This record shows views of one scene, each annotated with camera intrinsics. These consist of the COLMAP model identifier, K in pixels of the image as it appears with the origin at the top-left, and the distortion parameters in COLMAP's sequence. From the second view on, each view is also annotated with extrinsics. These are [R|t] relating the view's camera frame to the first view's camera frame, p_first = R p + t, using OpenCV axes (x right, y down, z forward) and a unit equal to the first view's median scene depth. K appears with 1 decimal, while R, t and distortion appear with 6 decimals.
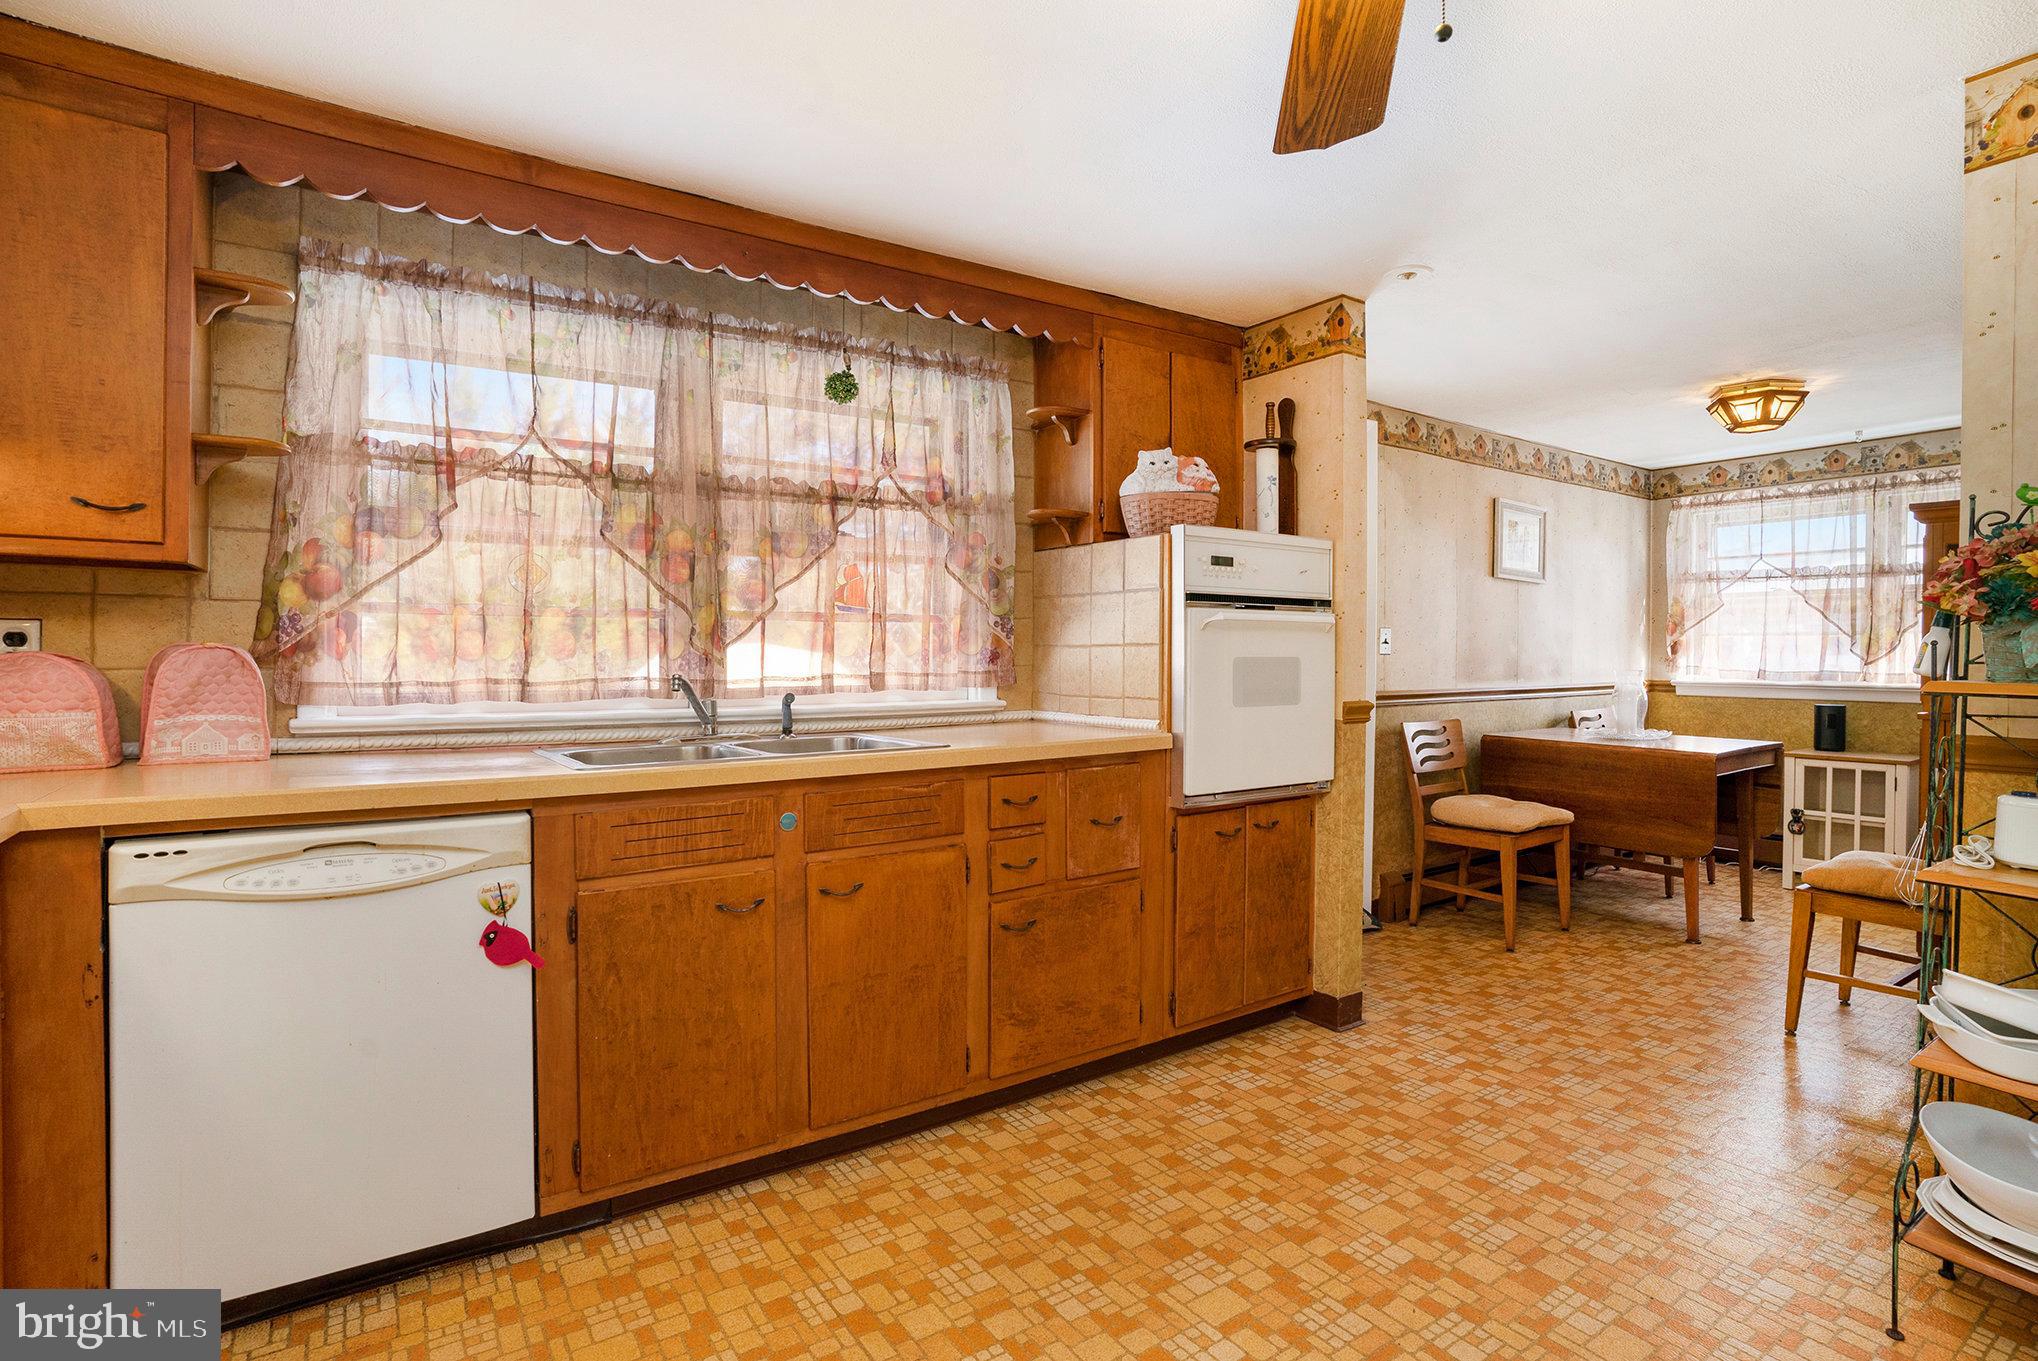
lens RADIAL K [[1008.9, 0, 1025.2], [0, 1008.9, 664.1], [0, 0, 1]] dist [-0.063648, 0.027699]
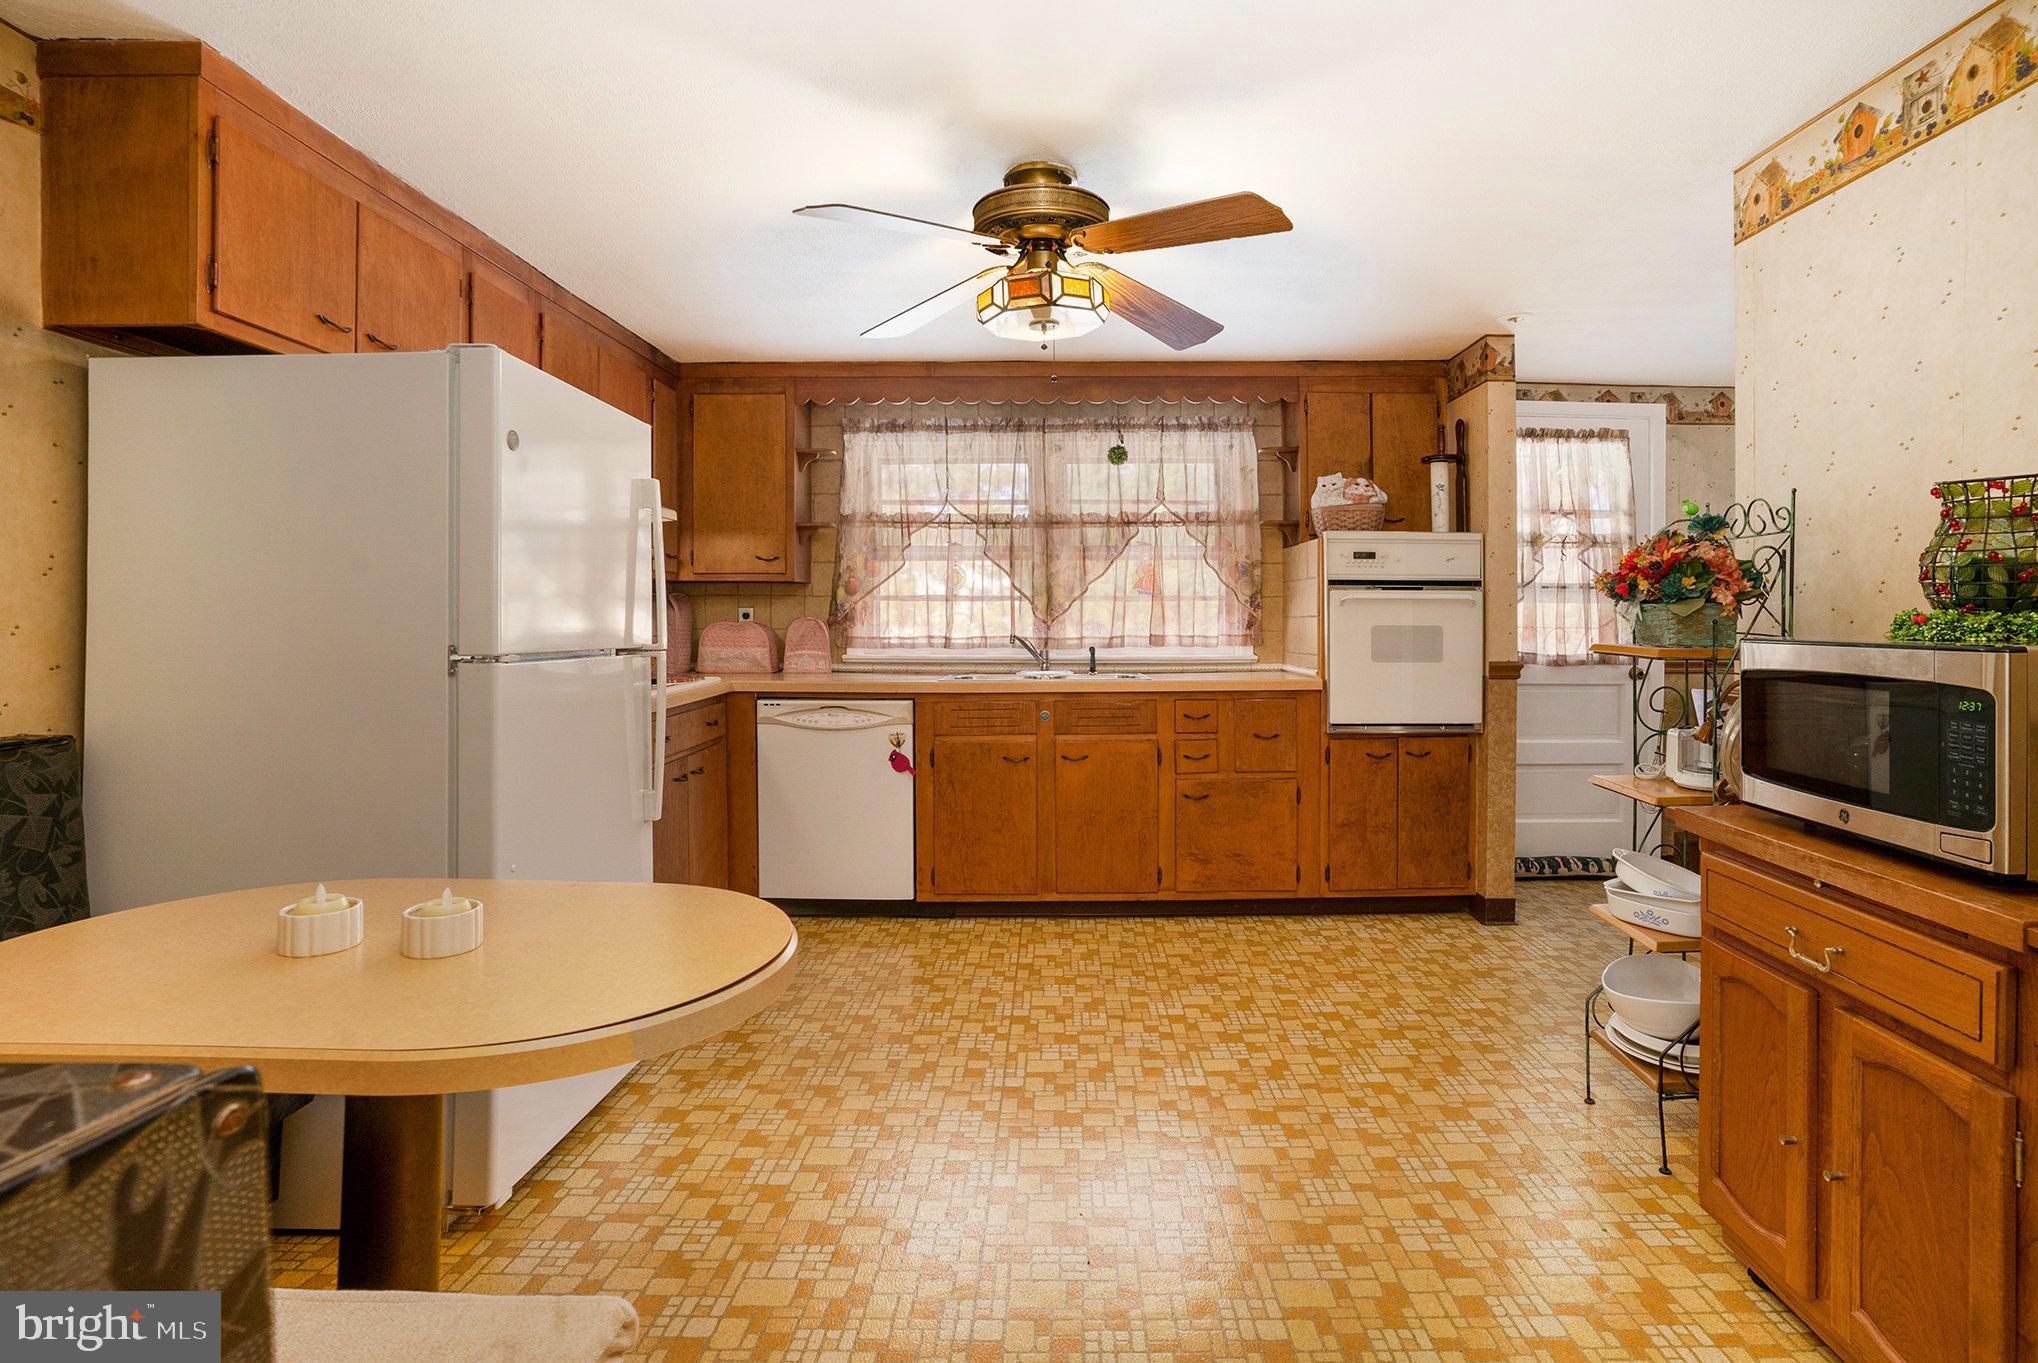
lens RADIAL K [[1000.7, 0, 1023.1], [0, 1000.7, 653.7], [0, 0, 1]] dist [-0.068724, 0.044796]
pose [[0.814326, 0.019246, -0.580089, 0.678109], [-0.005740, 0.999668, 0.025108, 0.000680], [0.580380, -0.017116, 0.814166, -0.419671]]
